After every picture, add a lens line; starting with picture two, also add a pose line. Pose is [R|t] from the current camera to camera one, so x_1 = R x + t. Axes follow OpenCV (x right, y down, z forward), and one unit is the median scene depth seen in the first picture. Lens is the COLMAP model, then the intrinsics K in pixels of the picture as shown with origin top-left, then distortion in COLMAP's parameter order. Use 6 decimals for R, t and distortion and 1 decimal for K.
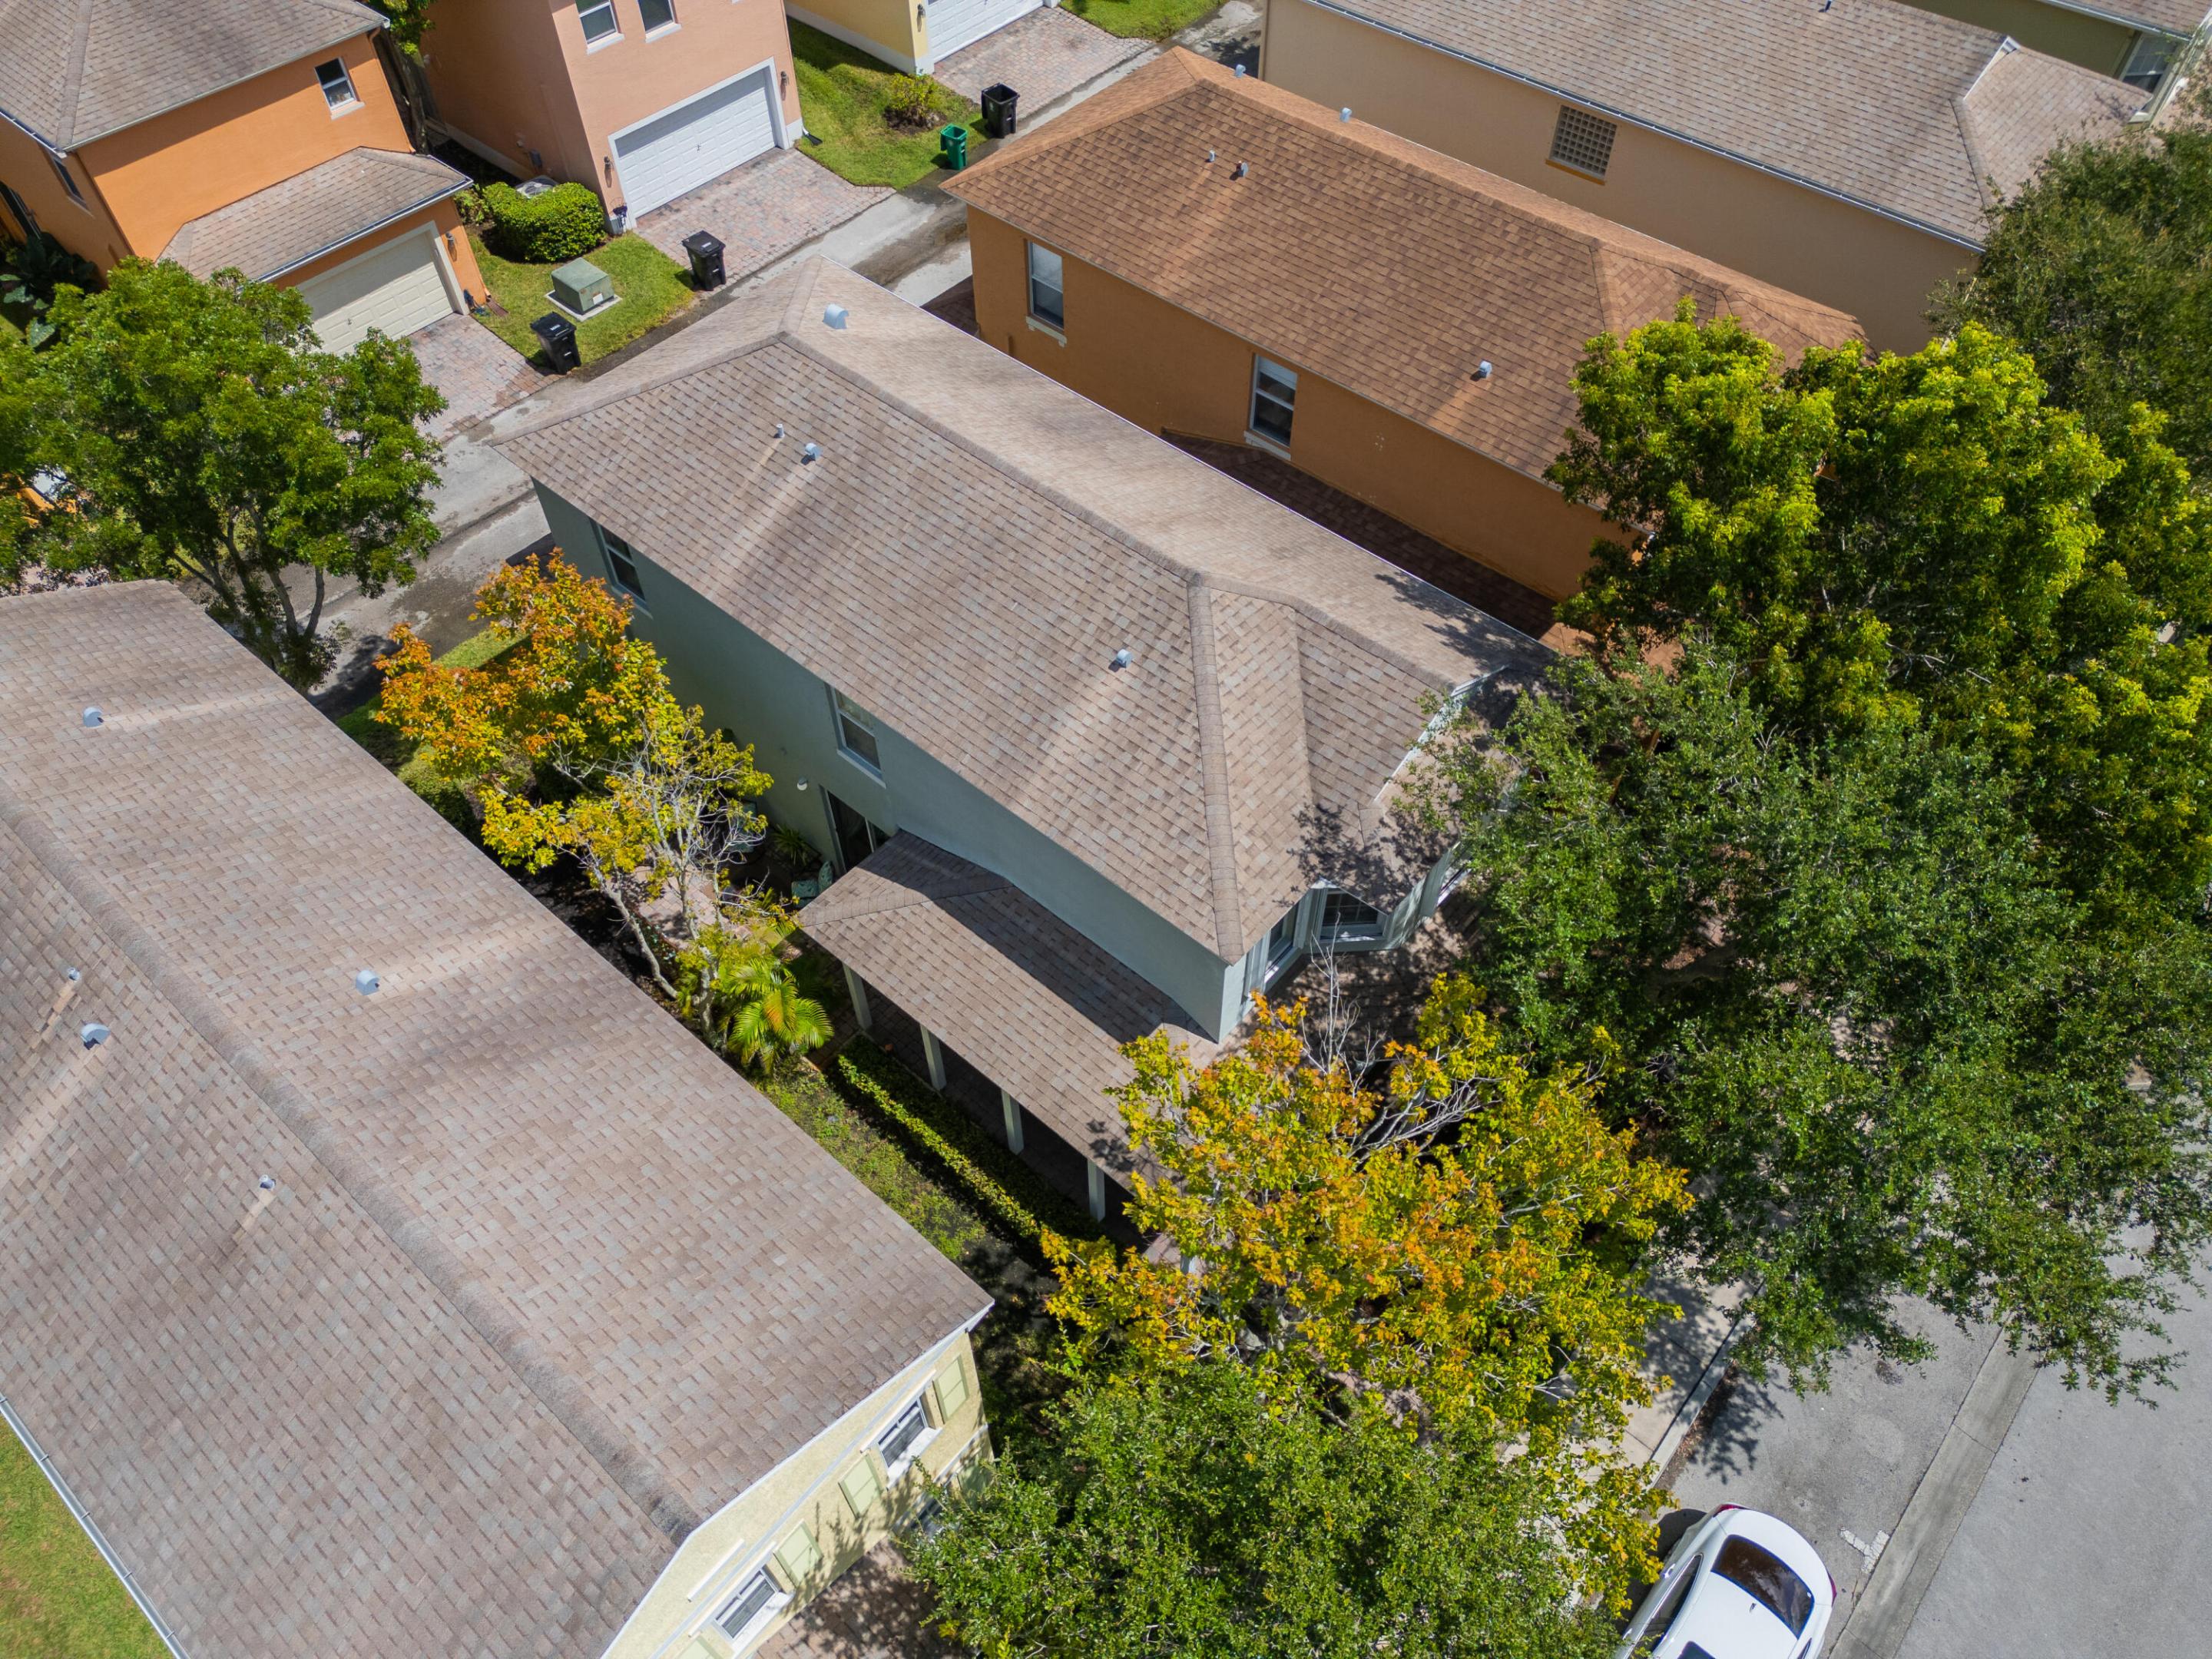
lens RADIAL K [[1565.6, 0, 1106.0], [0, 1565.6, 829.5], [0, 0, 1]] dist [0.008641, -0.000169]
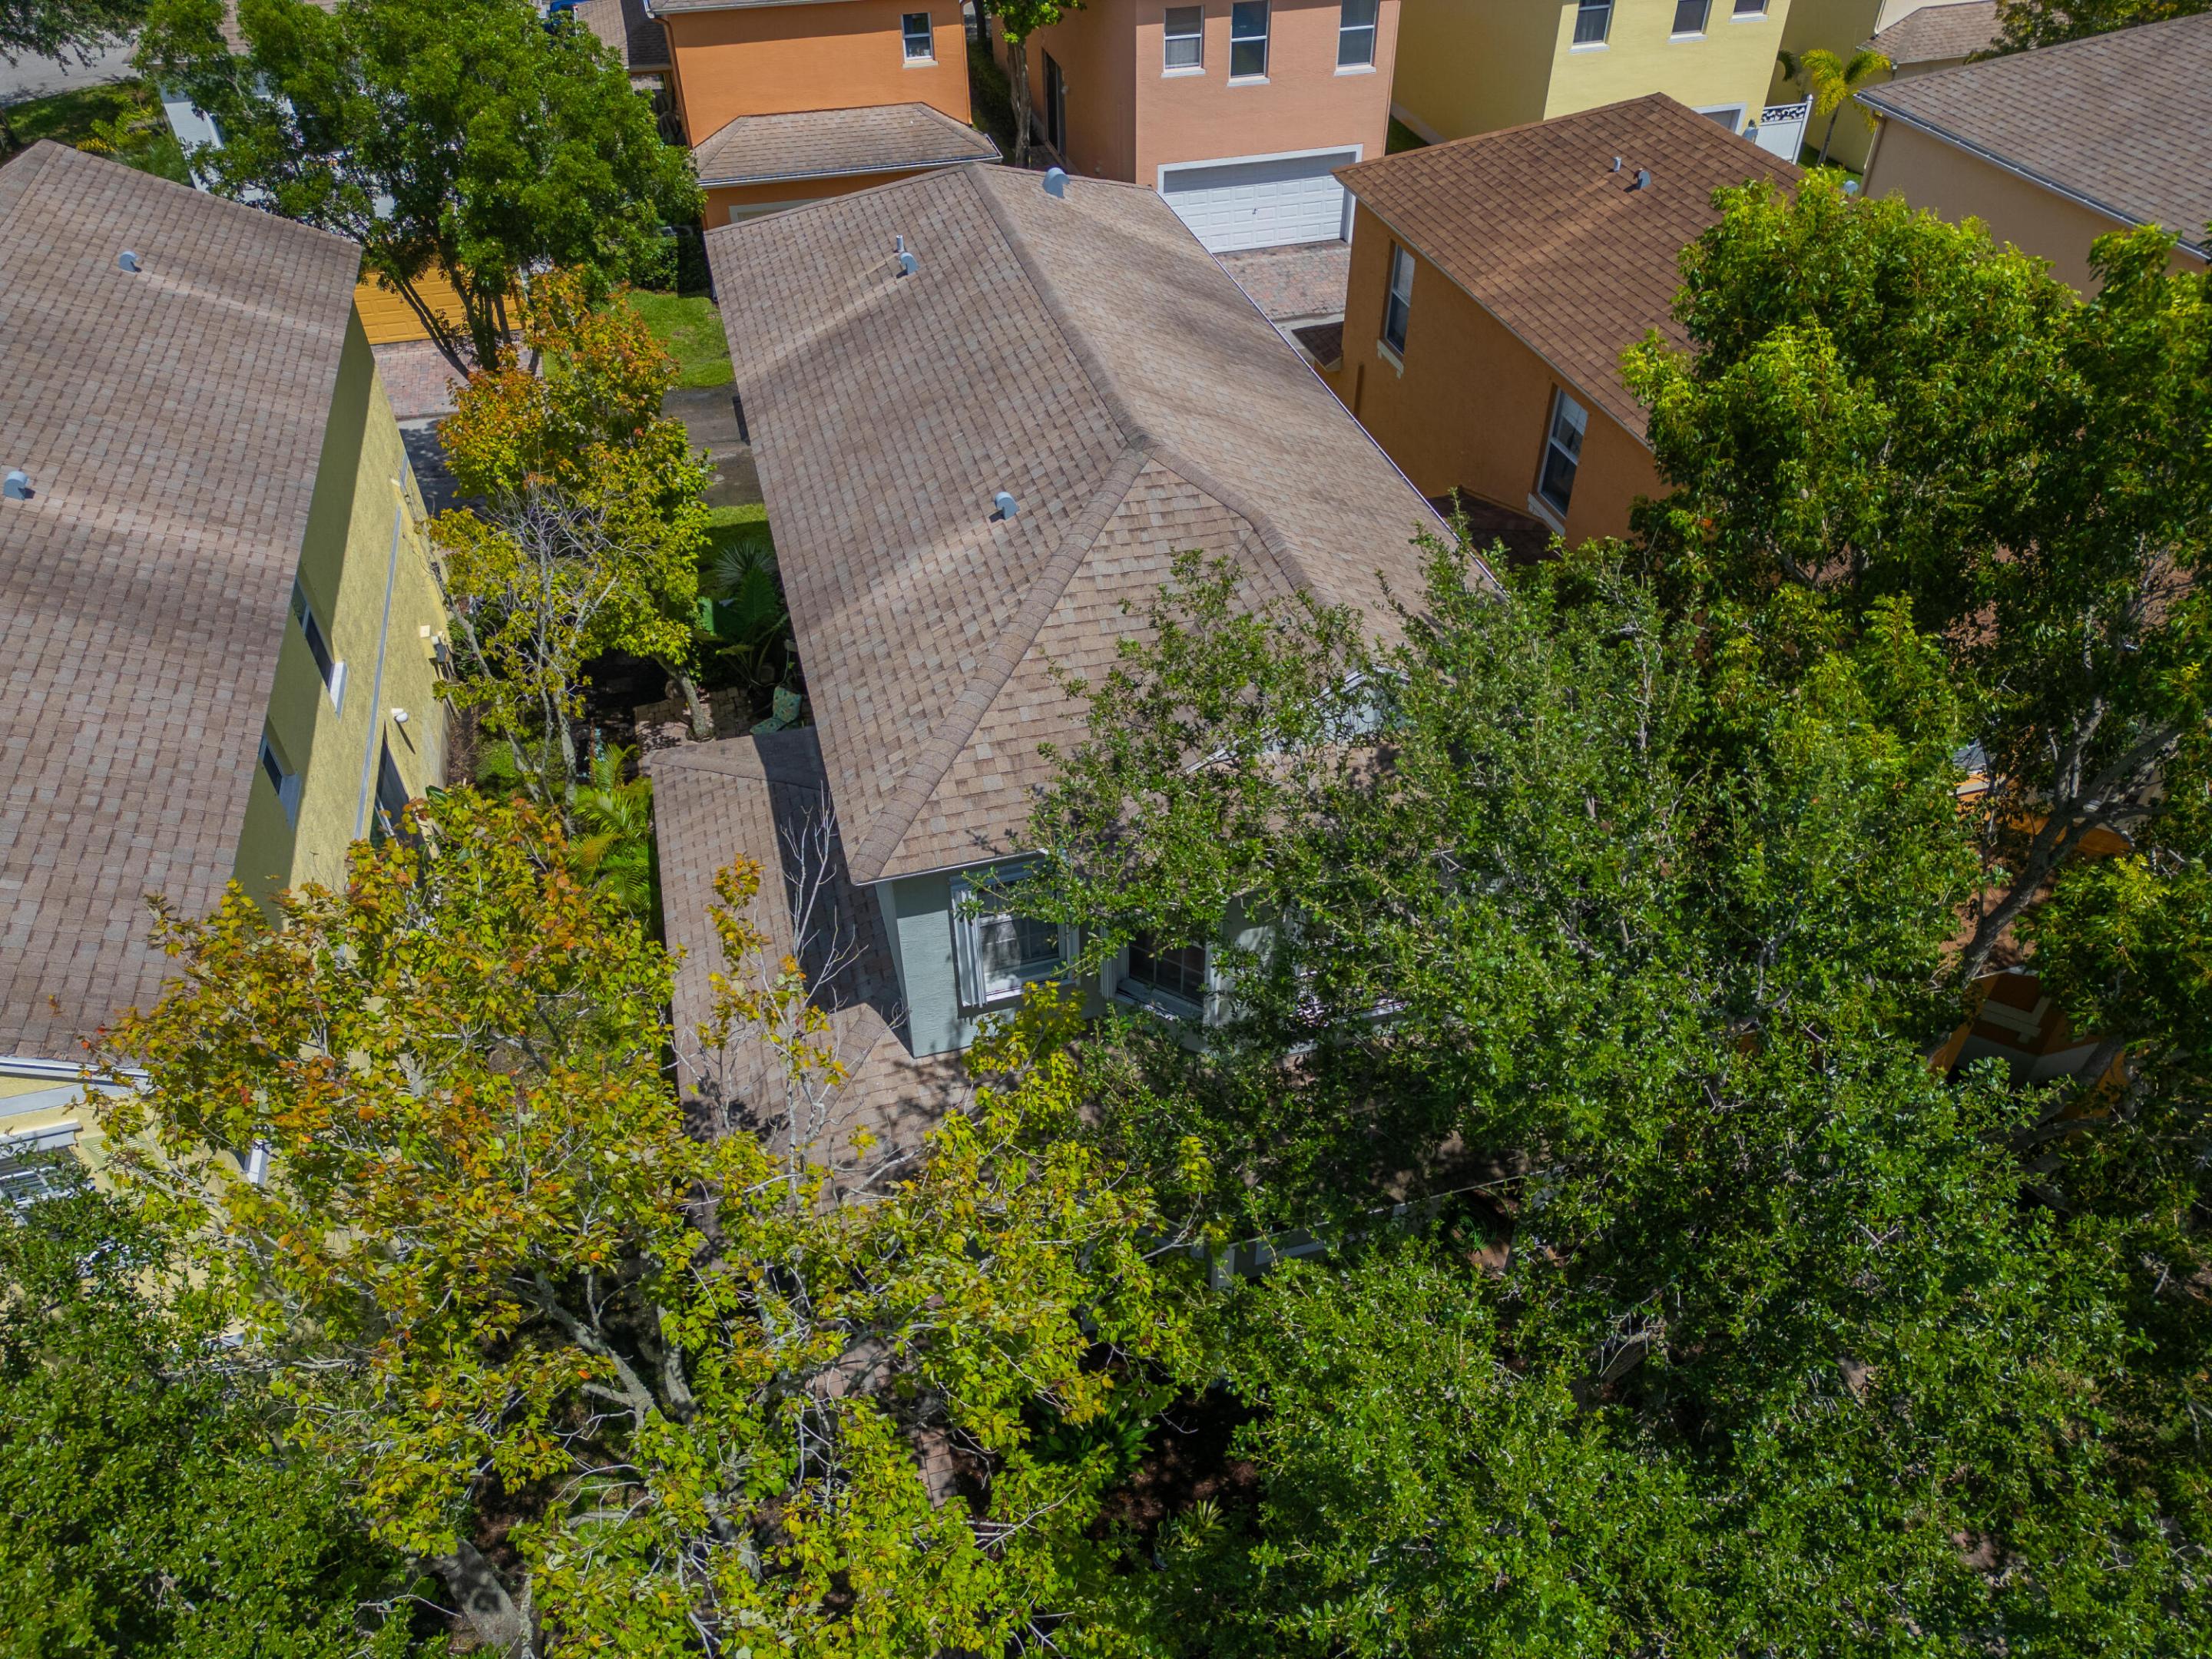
lens RADIAL K [[1565.6, 0, 1106.0], [0, 1565.6, 829.5], [0, 0, 1]] dist [0.008641, -0.000169]
pose [[0.836361, 0.359499, -0.413837, 0.257281], [-0.431096, 0.897660, -0.091446, 0.046866], [0.338610, 0.254885, 0.905747, 0.241506]]
